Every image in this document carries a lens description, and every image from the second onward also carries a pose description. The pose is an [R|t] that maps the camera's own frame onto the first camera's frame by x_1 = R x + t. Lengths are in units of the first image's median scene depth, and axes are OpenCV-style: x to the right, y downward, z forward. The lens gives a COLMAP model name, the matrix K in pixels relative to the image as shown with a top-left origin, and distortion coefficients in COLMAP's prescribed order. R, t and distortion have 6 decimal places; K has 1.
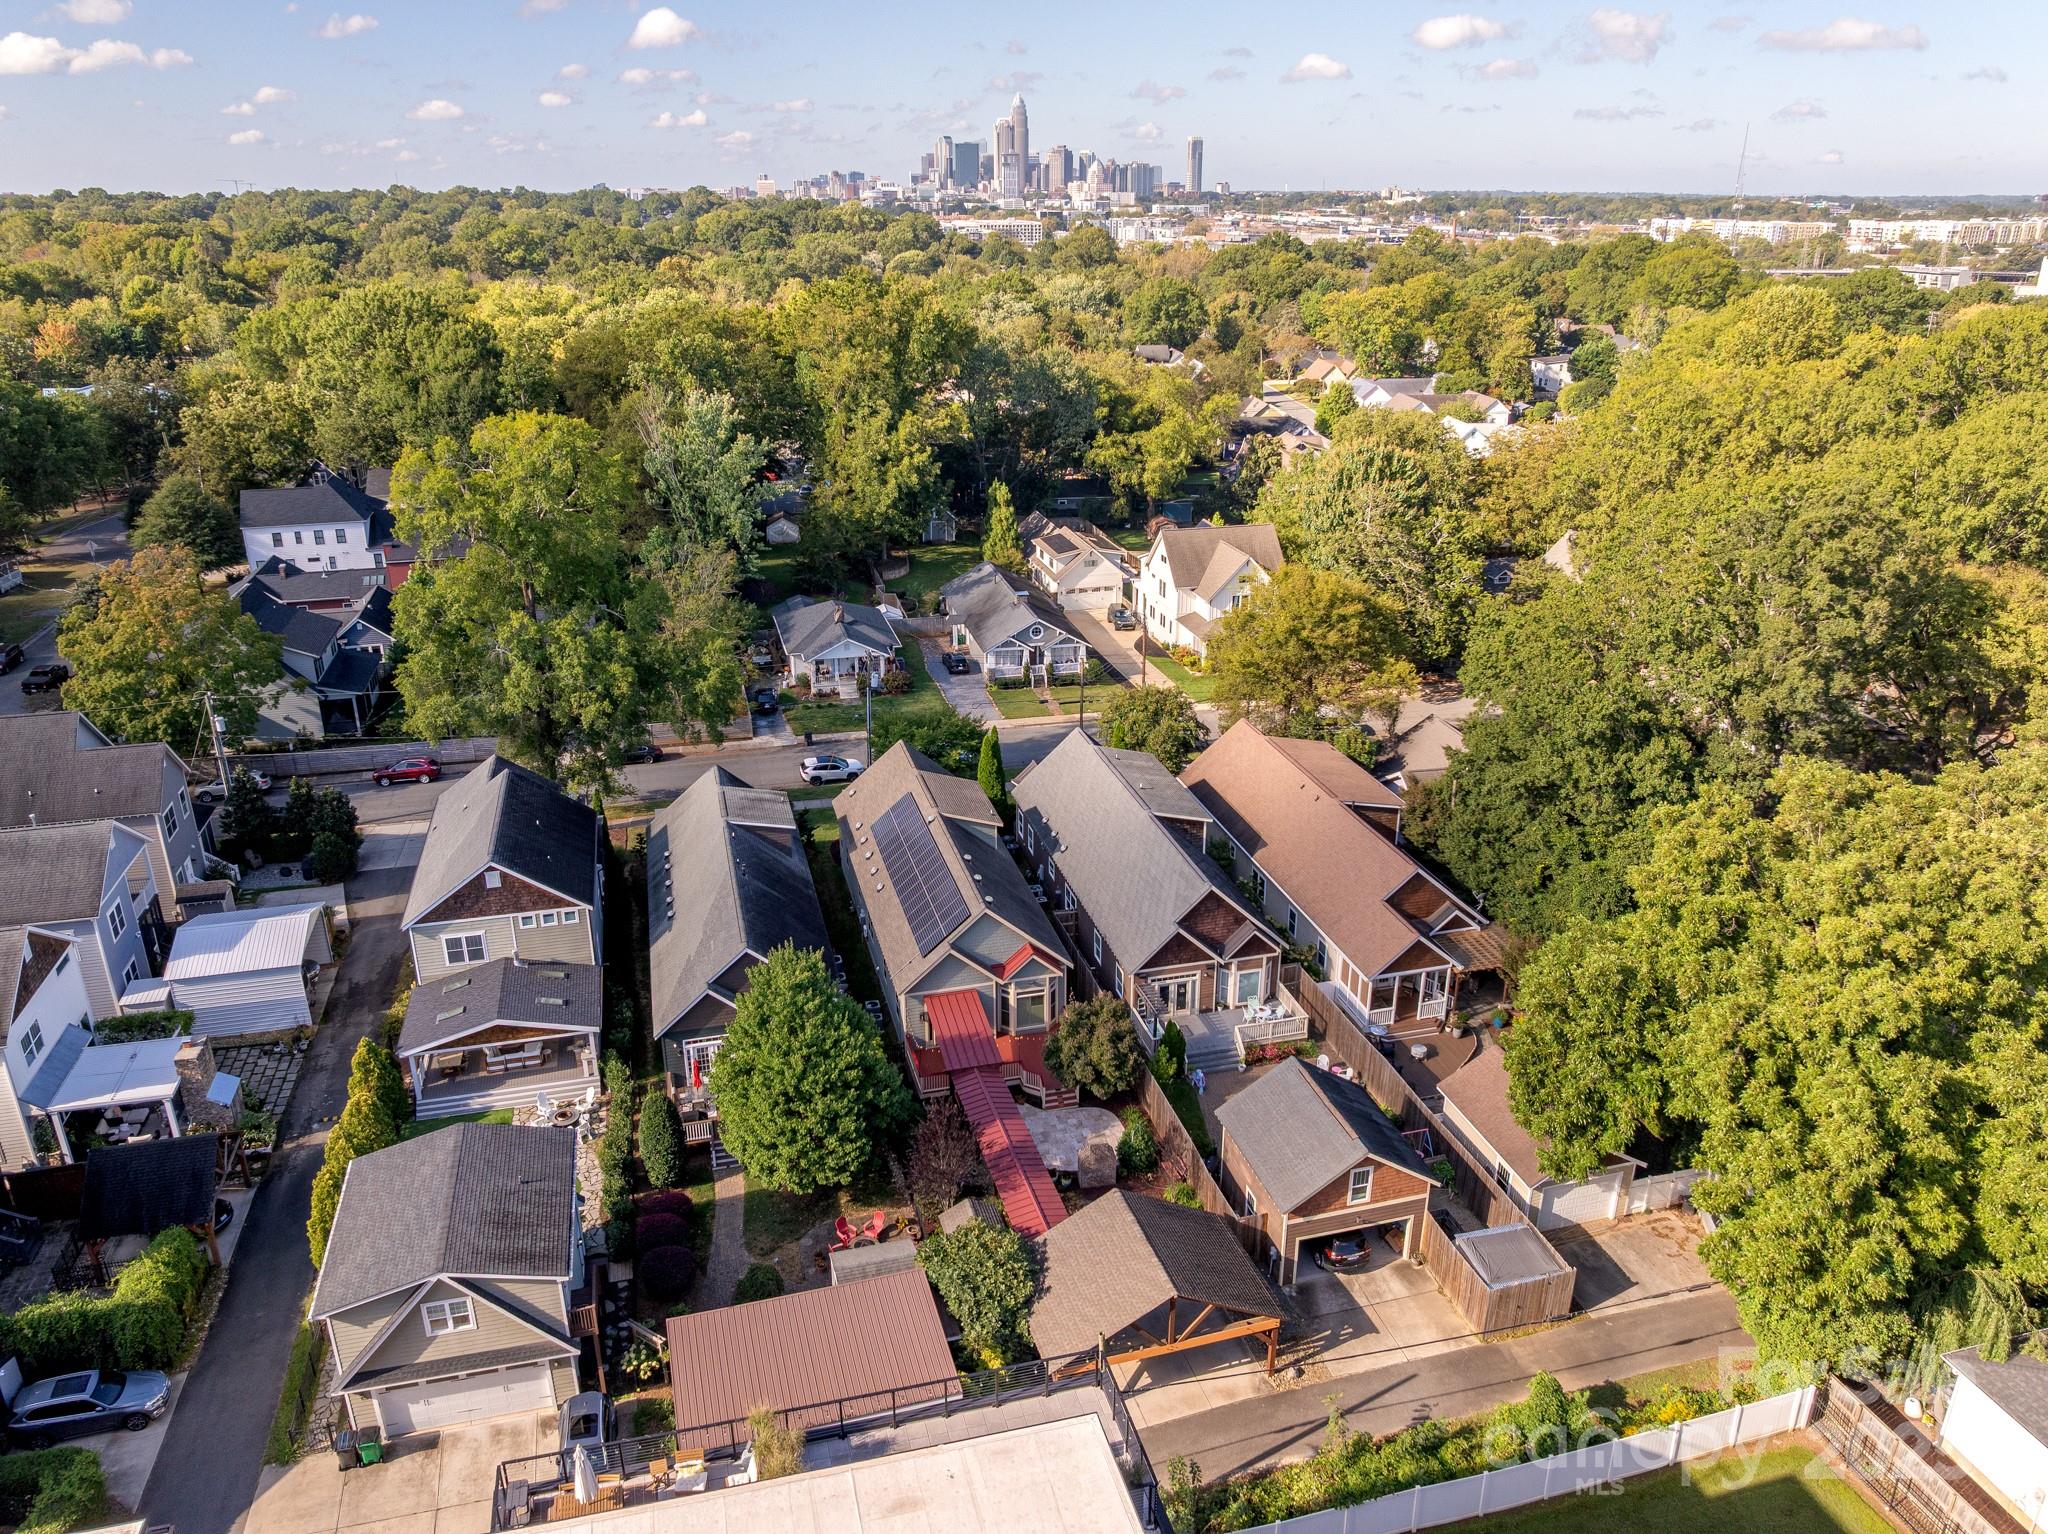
lens RADIAL K [[1436.3, 0, 1024.0], [0, 1436.3, 767.0], [0, 0, 1]] dist [0.000256, -0.065749]
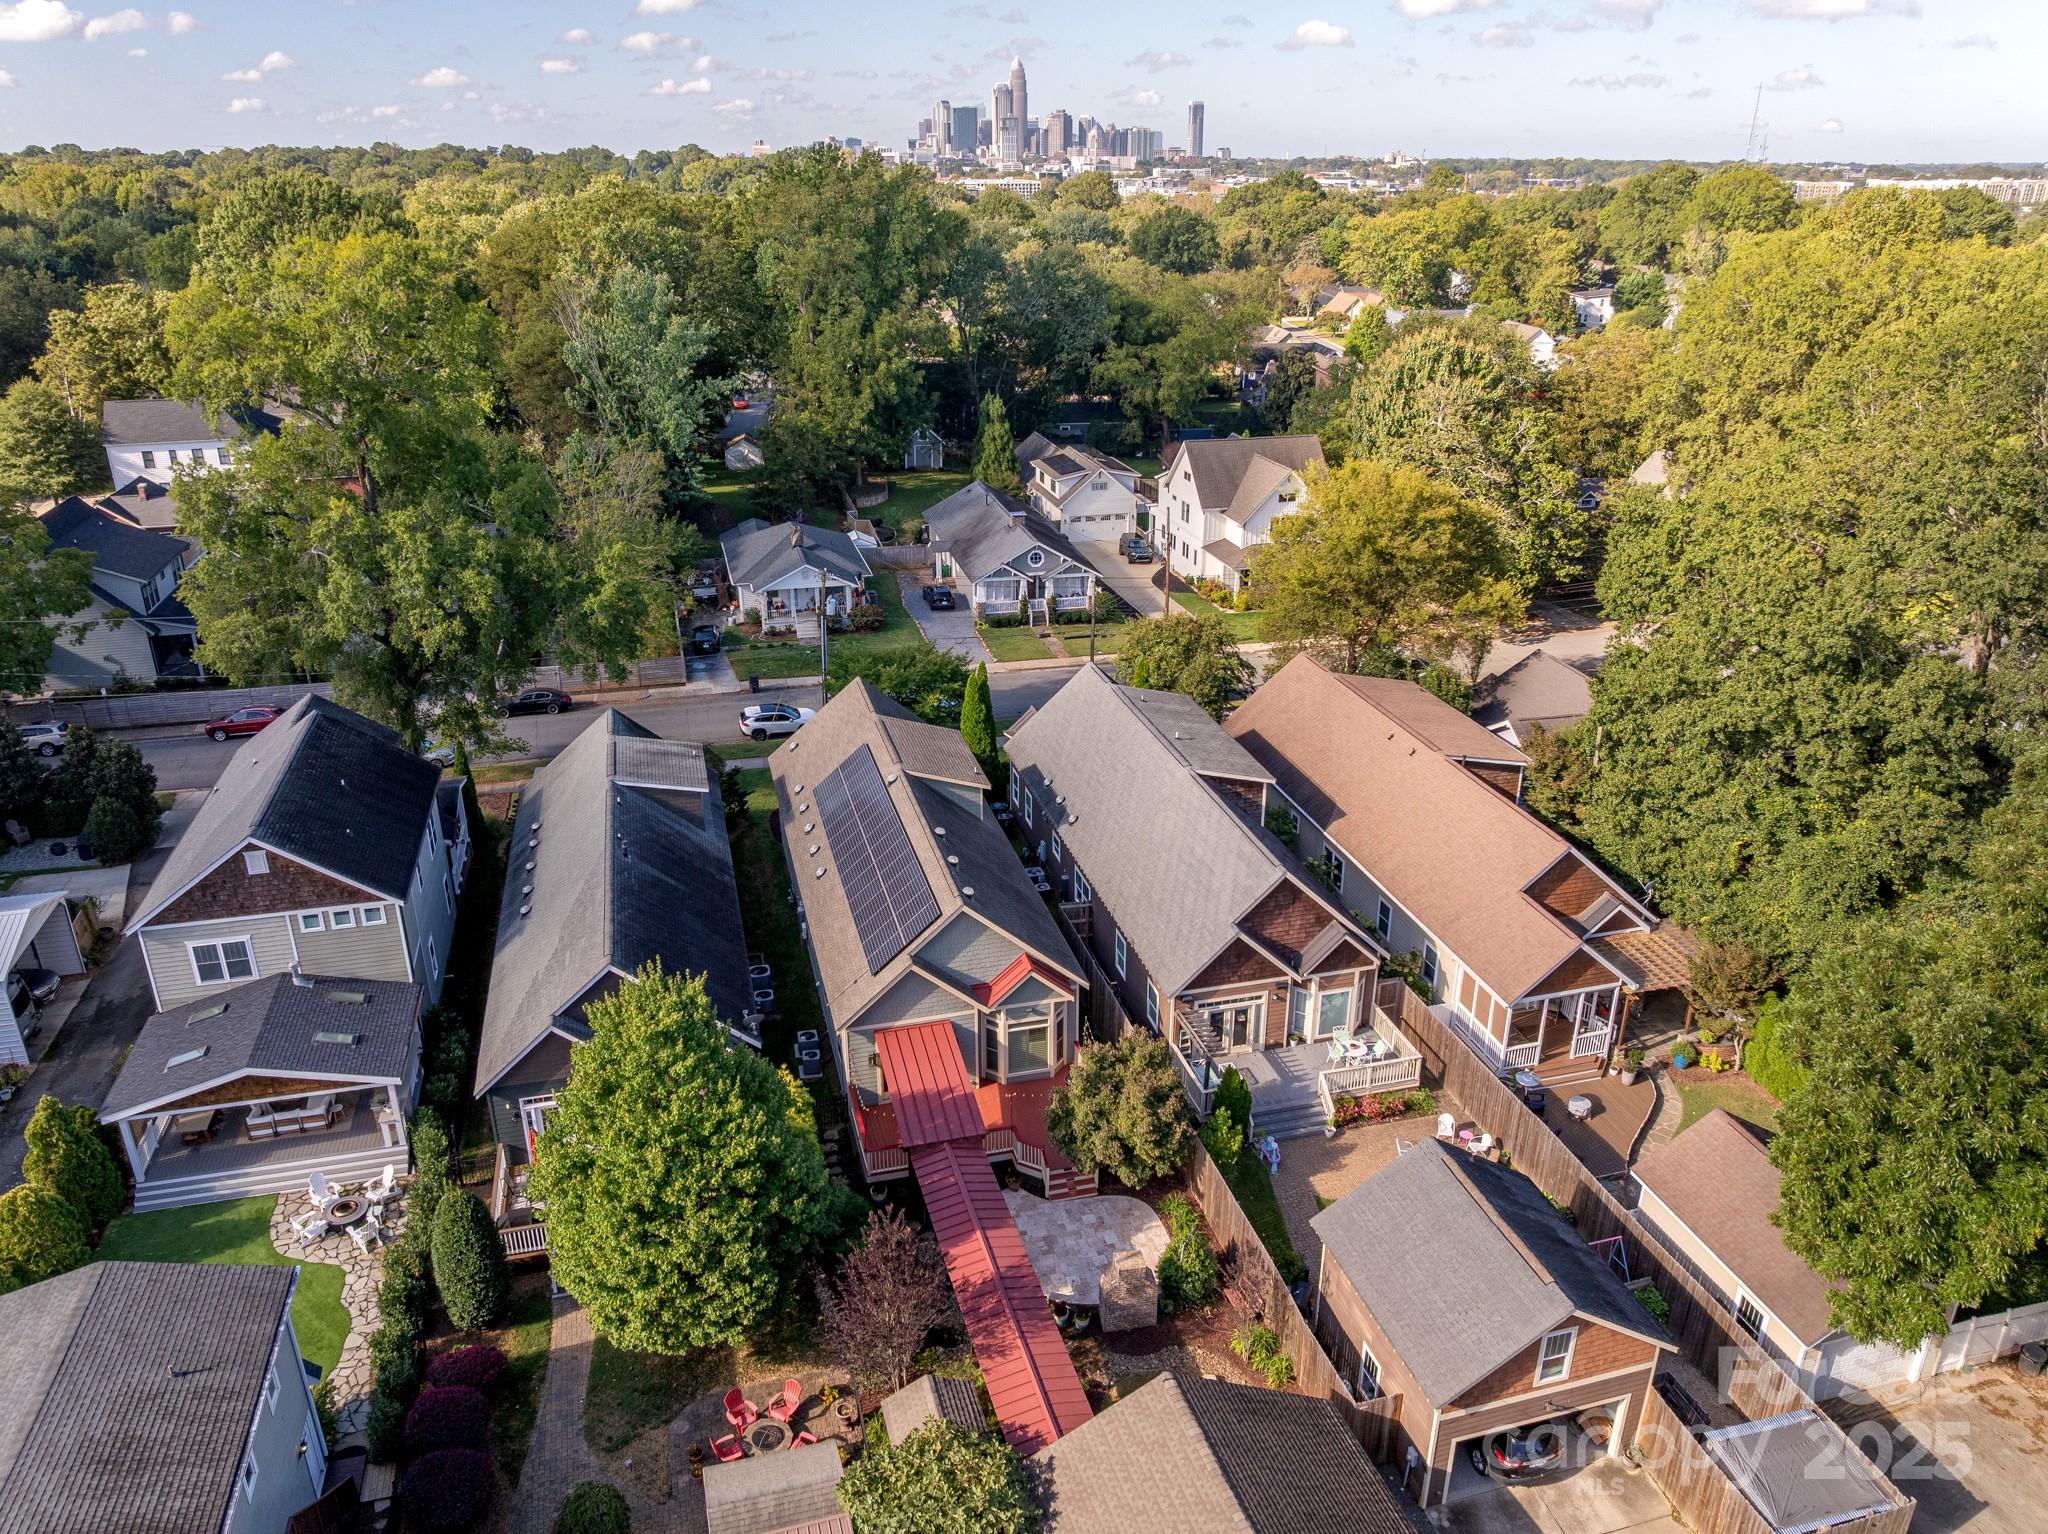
lens RADIAL K [[1436.3, 0, 1024.0], [0, 1436.3, 767.0], [0, 0, 1]] dist [0.000256, -0.065749]
pose [[0.999999, 0.000422, 0.001070, 0.001363], [-0.000442, 0.999826, 0.018635, 0.014304], [-0.001062, -0.018635, 0.999826, 0.231434]]
